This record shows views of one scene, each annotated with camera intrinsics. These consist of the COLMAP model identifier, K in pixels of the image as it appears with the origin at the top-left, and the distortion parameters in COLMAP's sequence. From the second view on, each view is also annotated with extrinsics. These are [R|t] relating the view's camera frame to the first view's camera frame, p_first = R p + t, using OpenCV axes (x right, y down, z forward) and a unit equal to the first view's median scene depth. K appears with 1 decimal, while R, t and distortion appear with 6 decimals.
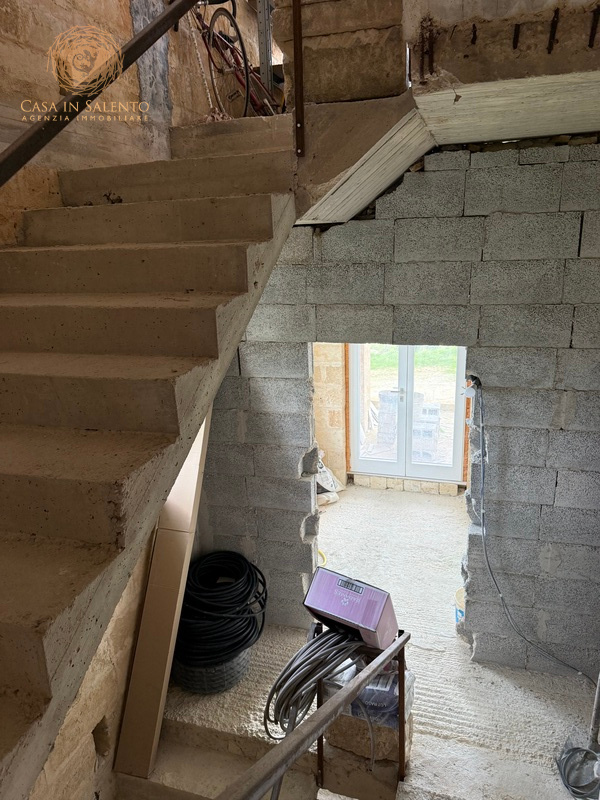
lens RADIAL K [[575.0, 0, 298.8], [0, 575.0, 399.7], [0, 0, 1]] dist [0.051737, -0.075713]
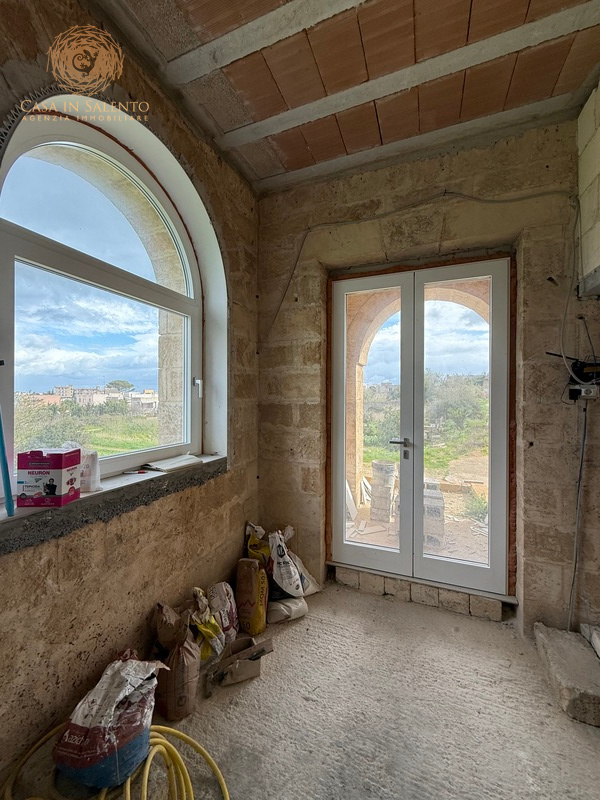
lens RADIAL K [[323.7, 0, 302.0], [0, 323.7, 397.5], [0, 0, 1]] dist [0.009940, -0.001888]
pose [[0.996118, 0.039137, -0.078853, 0.080642], [-0.059279, 0.960423, -0.272166, 0.044621], [0.065080, 0.275783, 0.959014, 0.586962]]
